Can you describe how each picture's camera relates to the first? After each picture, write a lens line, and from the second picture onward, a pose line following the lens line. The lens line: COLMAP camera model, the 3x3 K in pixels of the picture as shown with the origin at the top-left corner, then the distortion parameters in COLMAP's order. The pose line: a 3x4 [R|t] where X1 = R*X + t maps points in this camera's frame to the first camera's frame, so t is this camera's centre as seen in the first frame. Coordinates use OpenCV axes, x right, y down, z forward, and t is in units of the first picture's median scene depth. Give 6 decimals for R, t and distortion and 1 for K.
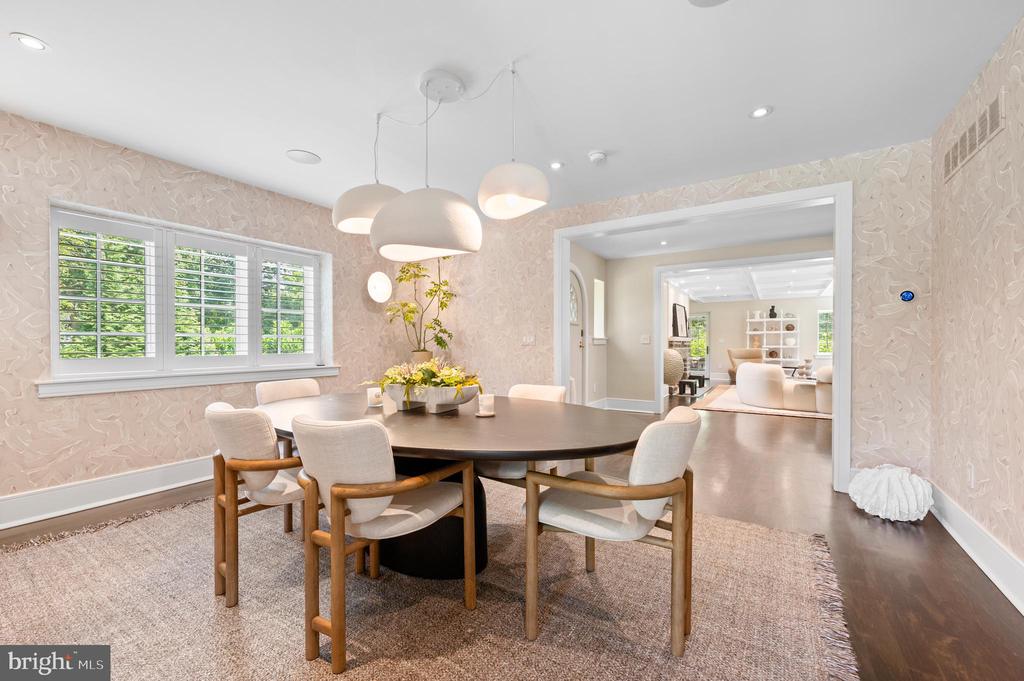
lens RADIAL K [[409.3, 0, 510.8], [0, 409.3, 342.9], [0, 0, 1]] dist [-0.002810, 0.000693]
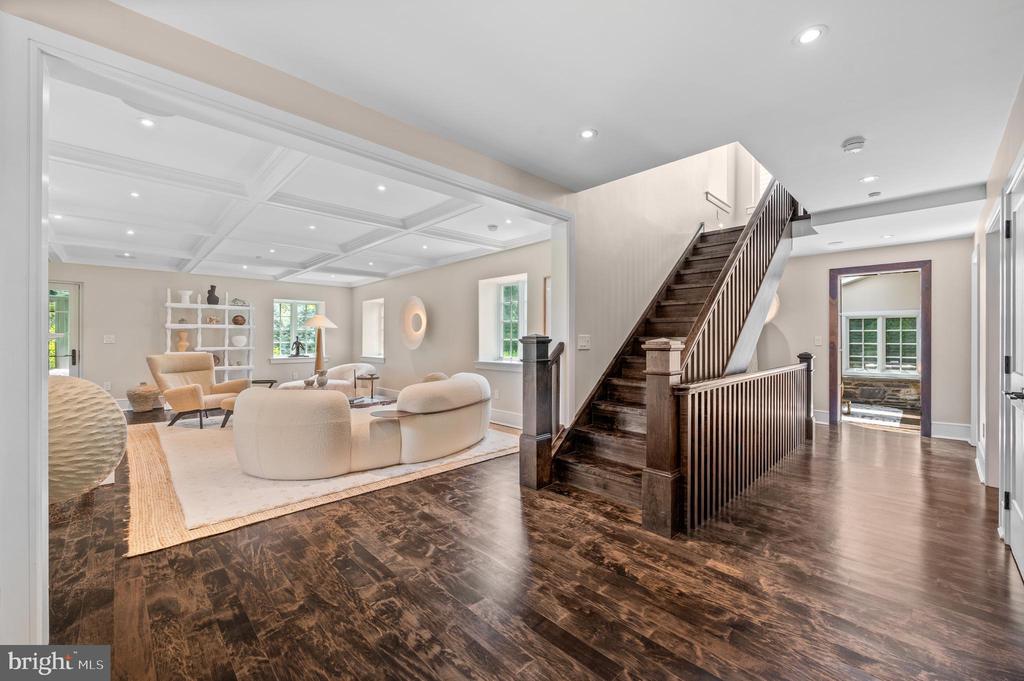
lens RADIAL K [[409.3, 0, 513.0], [0, 409.3, 339.3], [0, 0, 1]] dist [-0.002810, 0.000693]
pose [[0.223534, 0.001578, 0.974695, 0.121101], [0.001205, 0.999997, -0.001895, -0.003878], [-0.974695, 0.001598, 0.223531, 0.401670]]
